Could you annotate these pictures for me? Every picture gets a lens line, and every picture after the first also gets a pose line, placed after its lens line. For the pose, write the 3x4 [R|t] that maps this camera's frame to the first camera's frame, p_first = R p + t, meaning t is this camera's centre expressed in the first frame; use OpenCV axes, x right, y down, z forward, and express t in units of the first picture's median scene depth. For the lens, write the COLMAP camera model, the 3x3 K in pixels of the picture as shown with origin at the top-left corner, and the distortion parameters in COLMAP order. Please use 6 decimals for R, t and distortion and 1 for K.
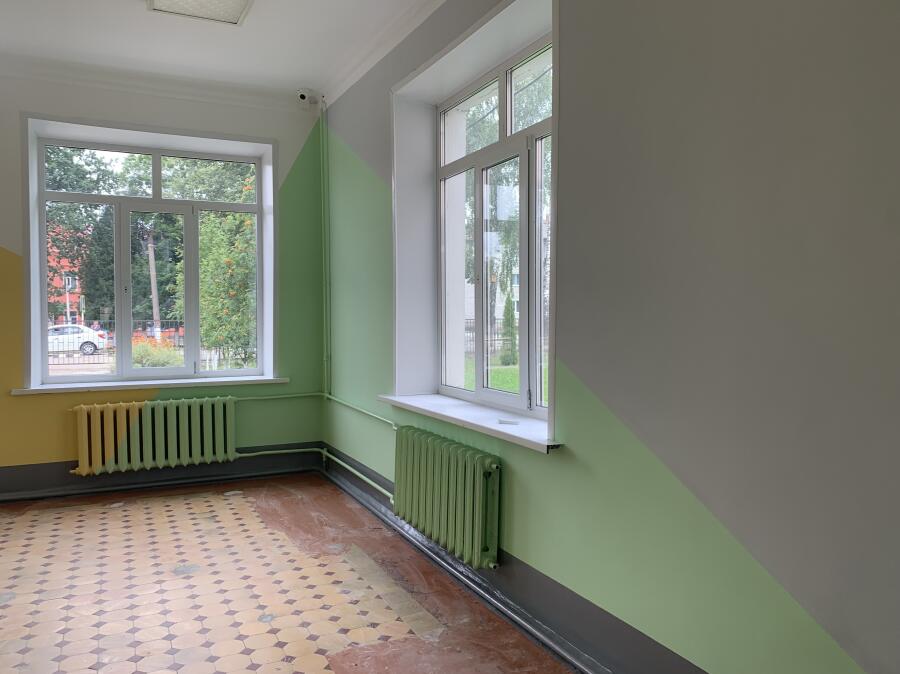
lens RADIAL K [[689.2, 0, 441.4], [0, 689.2, 331.5], [0, 0, 1]] dist [0.040164, -0.044464]
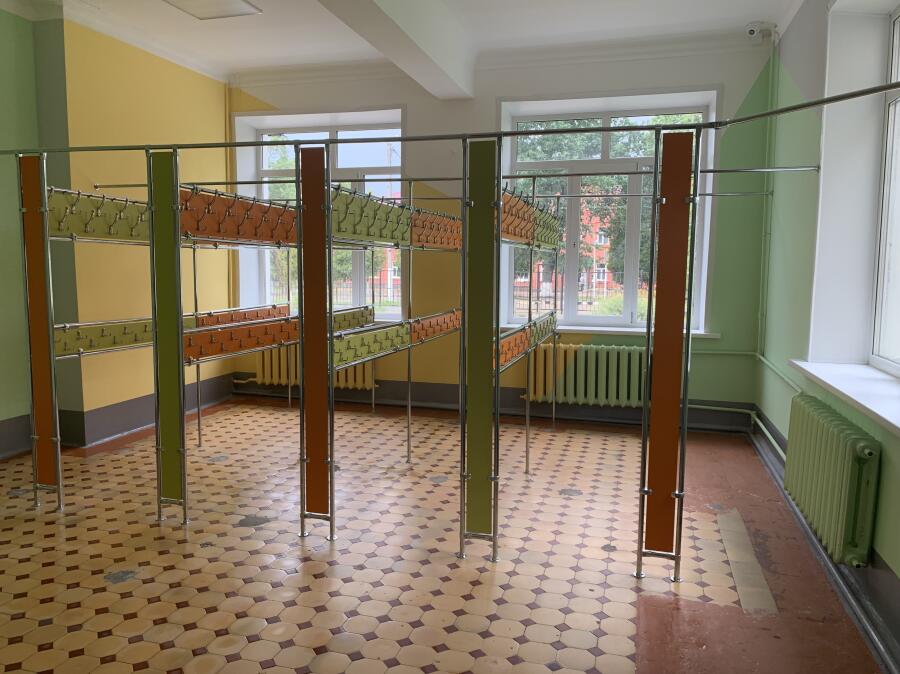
lens RADIAL K [[689.2, 0, 447.2], [0, 689.2, 333.7], [0, 0, 1]] dist [0.040164, -0.044464]
pose [[0.751990, 0.073912, -0.655018, 0.143851], [-0.027694, 0.996359, 0.080635, -0.001139], [0.658593, -0.042497, 0.751299, 0.018678]]
